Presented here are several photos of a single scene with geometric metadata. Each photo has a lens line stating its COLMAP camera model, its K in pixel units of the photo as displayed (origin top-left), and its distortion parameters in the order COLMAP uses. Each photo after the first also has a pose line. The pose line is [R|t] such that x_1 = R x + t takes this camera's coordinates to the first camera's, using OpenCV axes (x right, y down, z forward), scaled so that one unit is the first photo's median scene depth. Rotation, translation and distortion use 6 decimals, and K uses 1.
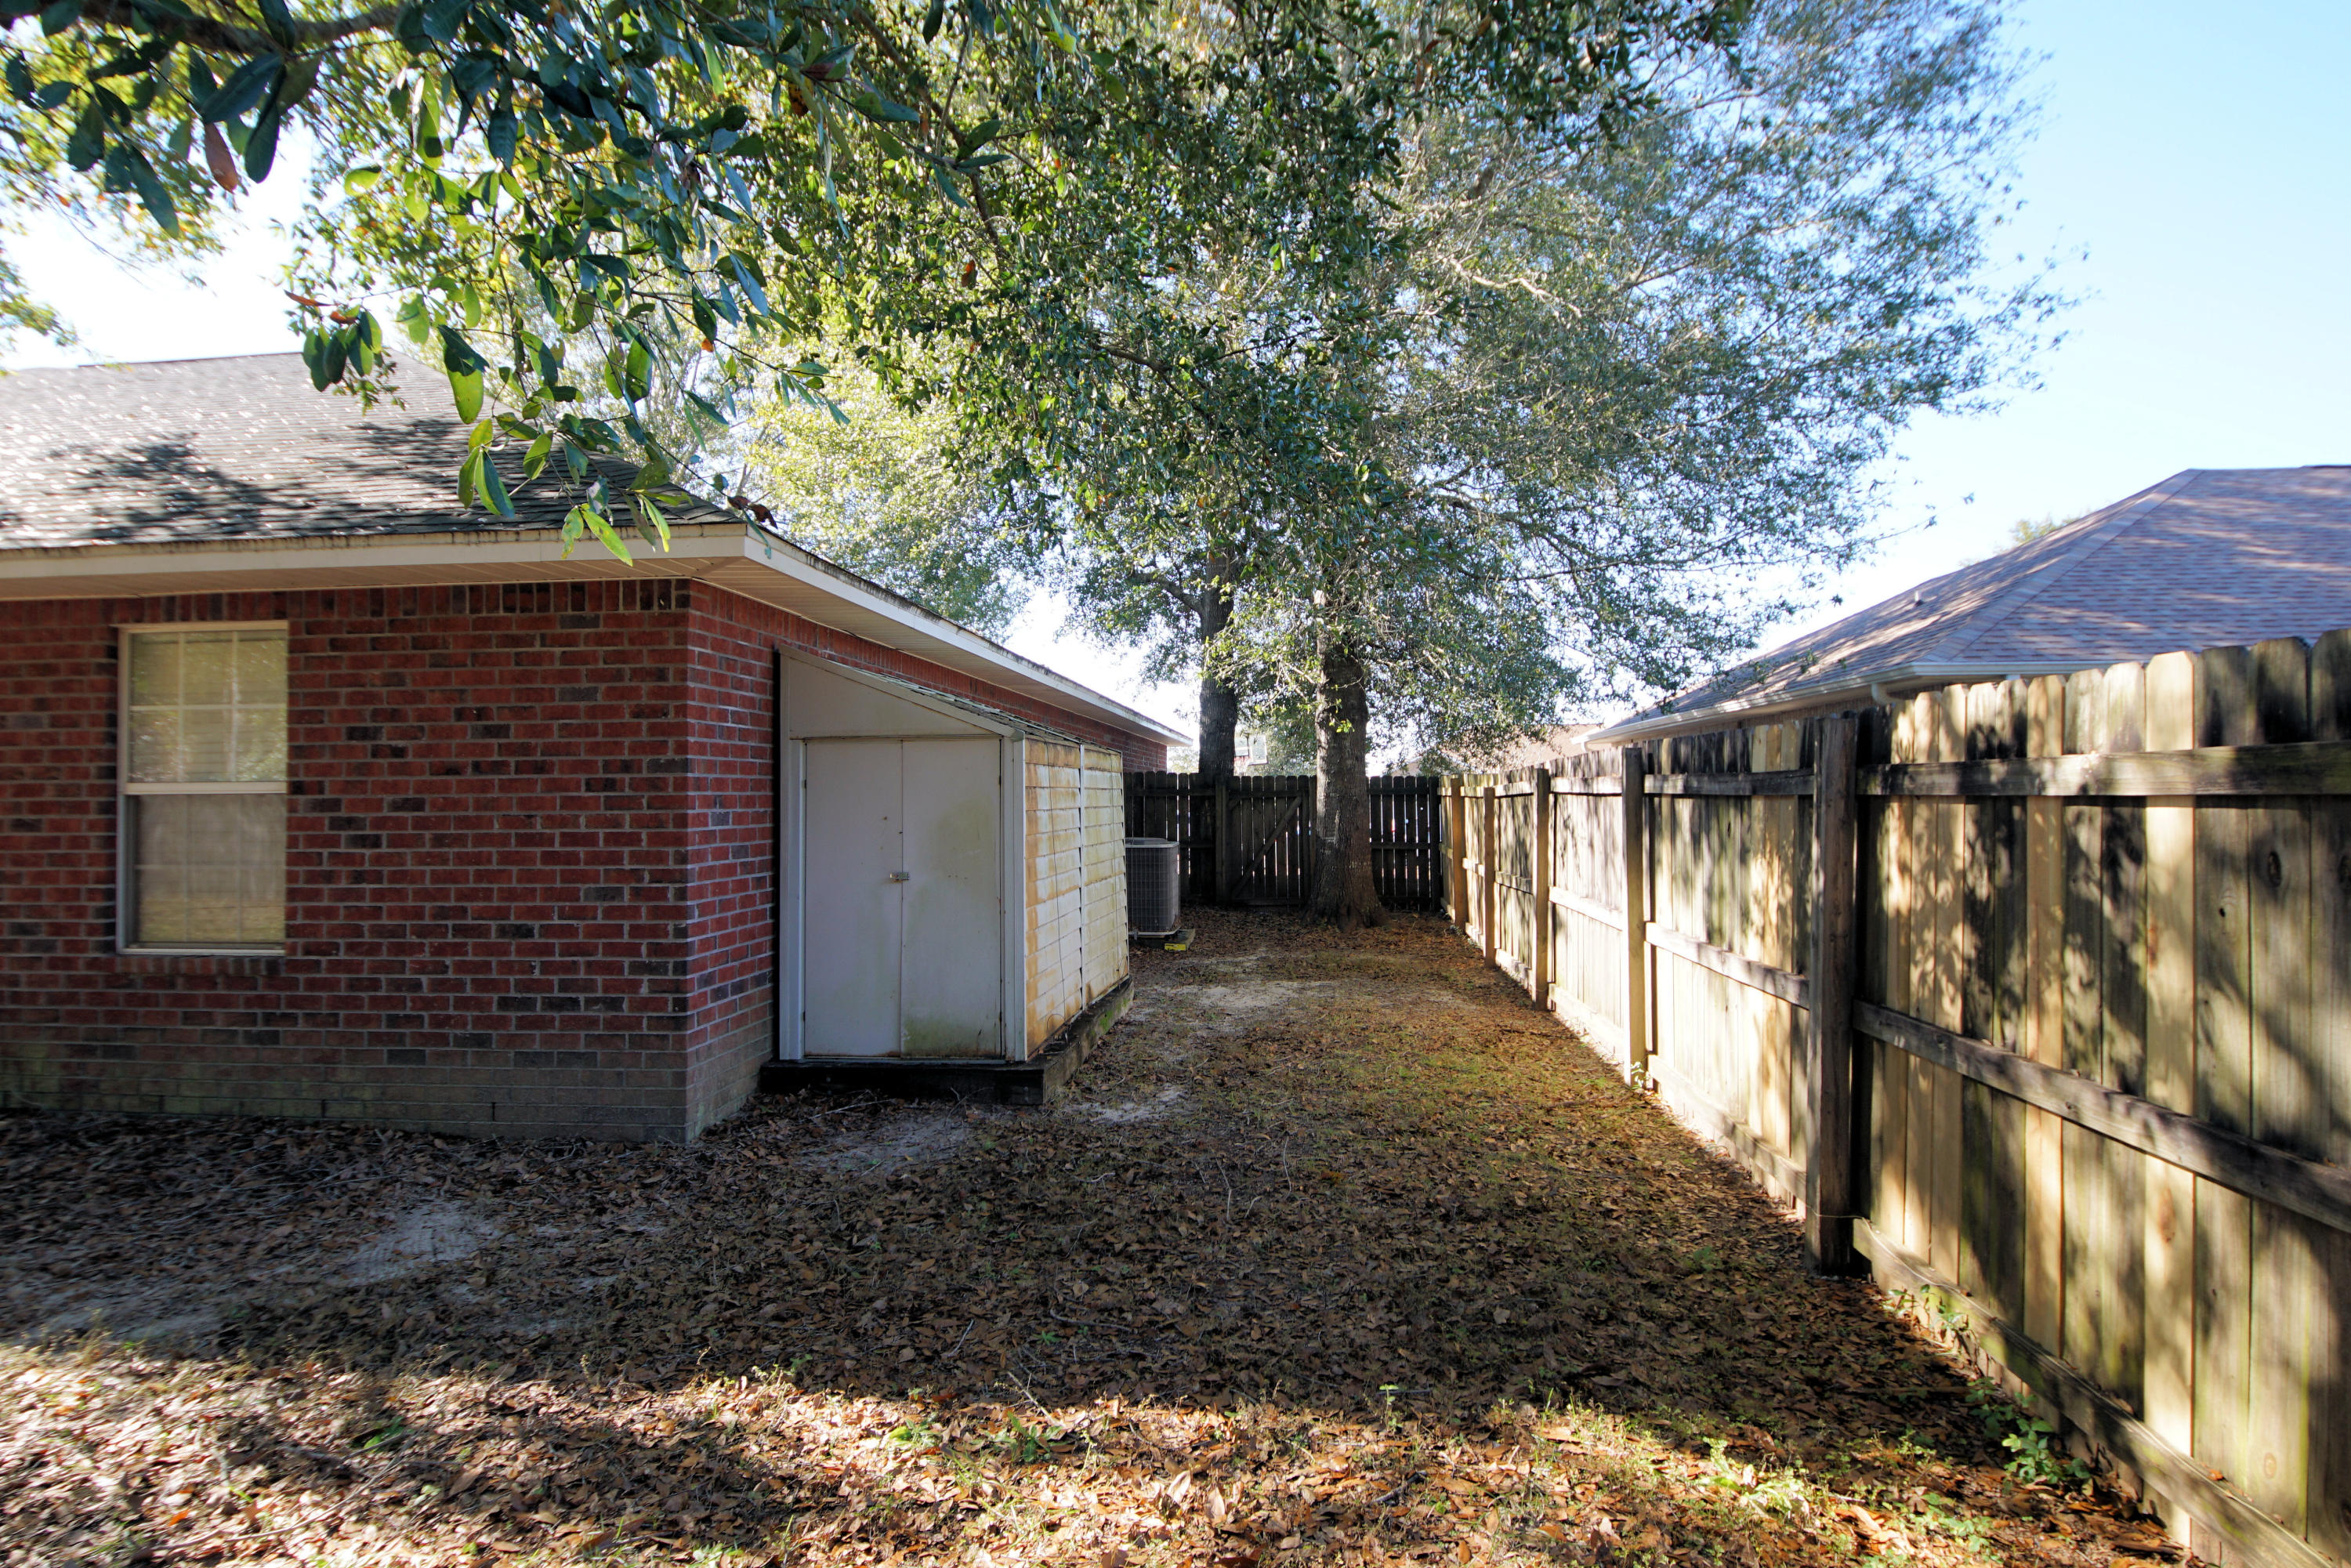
lens RADIAL K [[1248.1, 0, 1175.5], [0, 1248.1, 786.7], [0, 0, 1]] dist [0.014731, -0.008724]
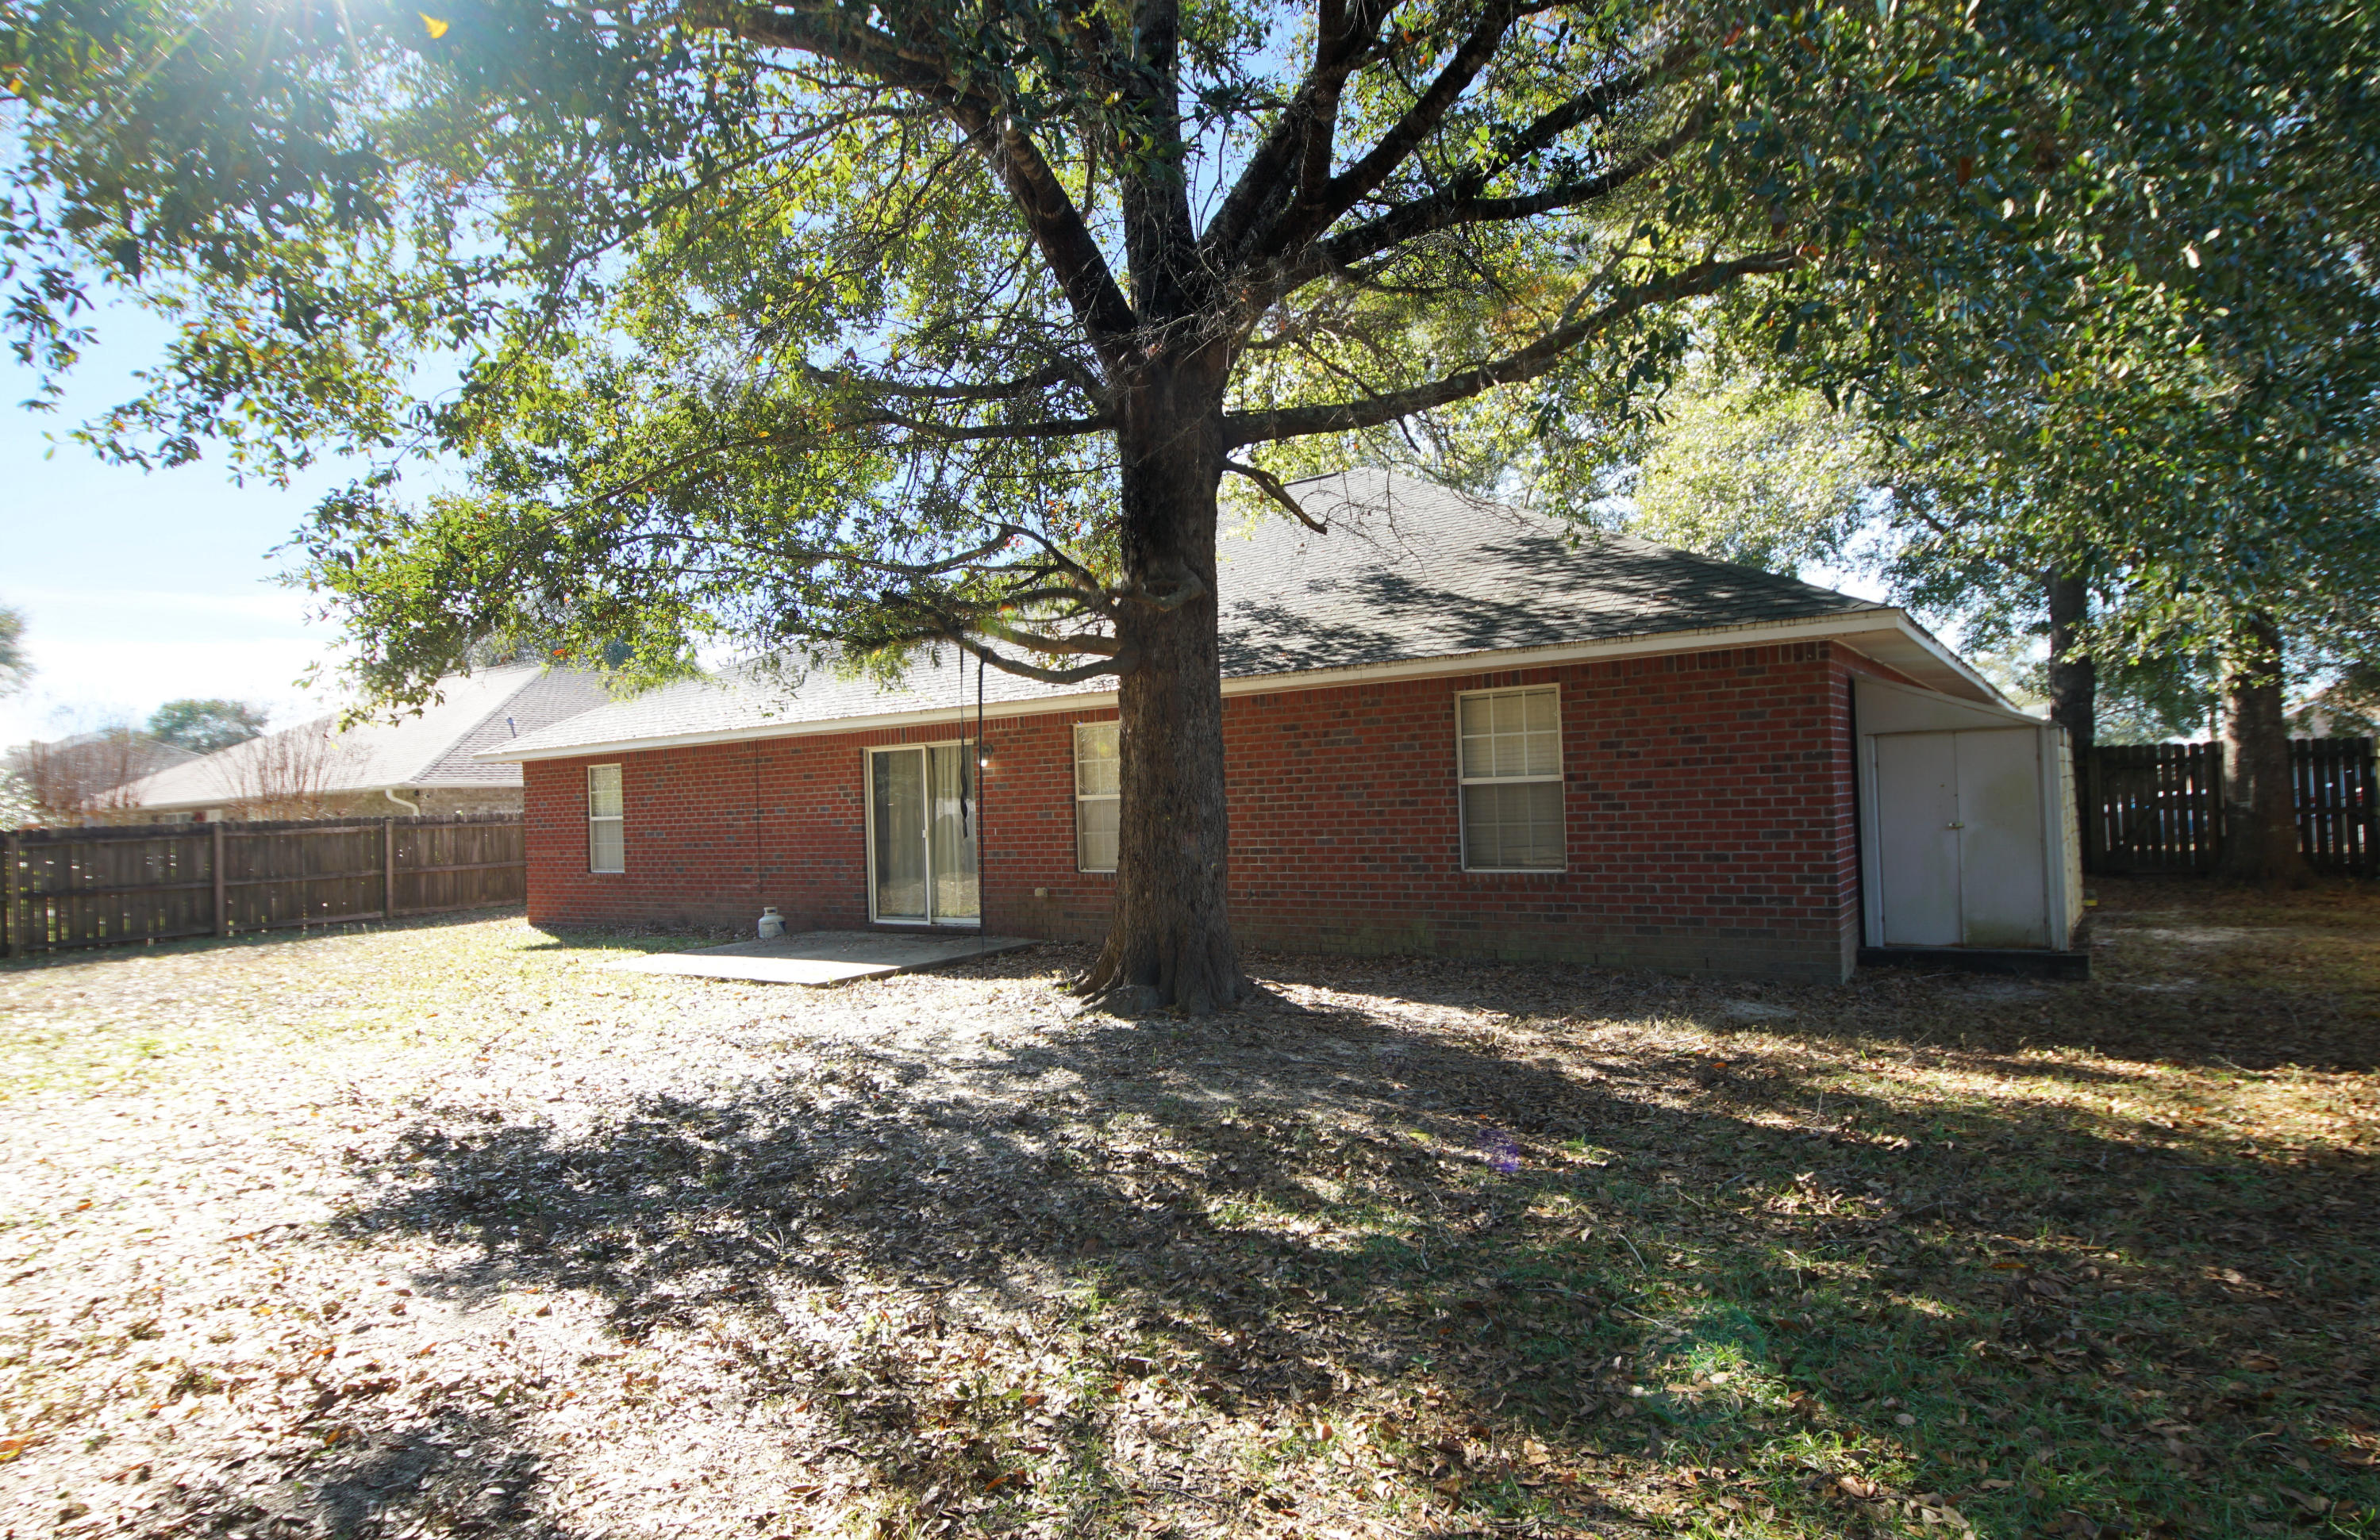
lens RADIAL K [[1275.5, 0, 1190.9], [0, 1275.5, 770.9], [0, 0, 1]] dist [-0.001860, -0.000216]
pose [[0.870631, -0.035148, -0.490679, -0.288486], [0.034203, 0.999355, -0.010898, -0.006934], [0.490746, -0.007295, 0.871272, -0.825997]]
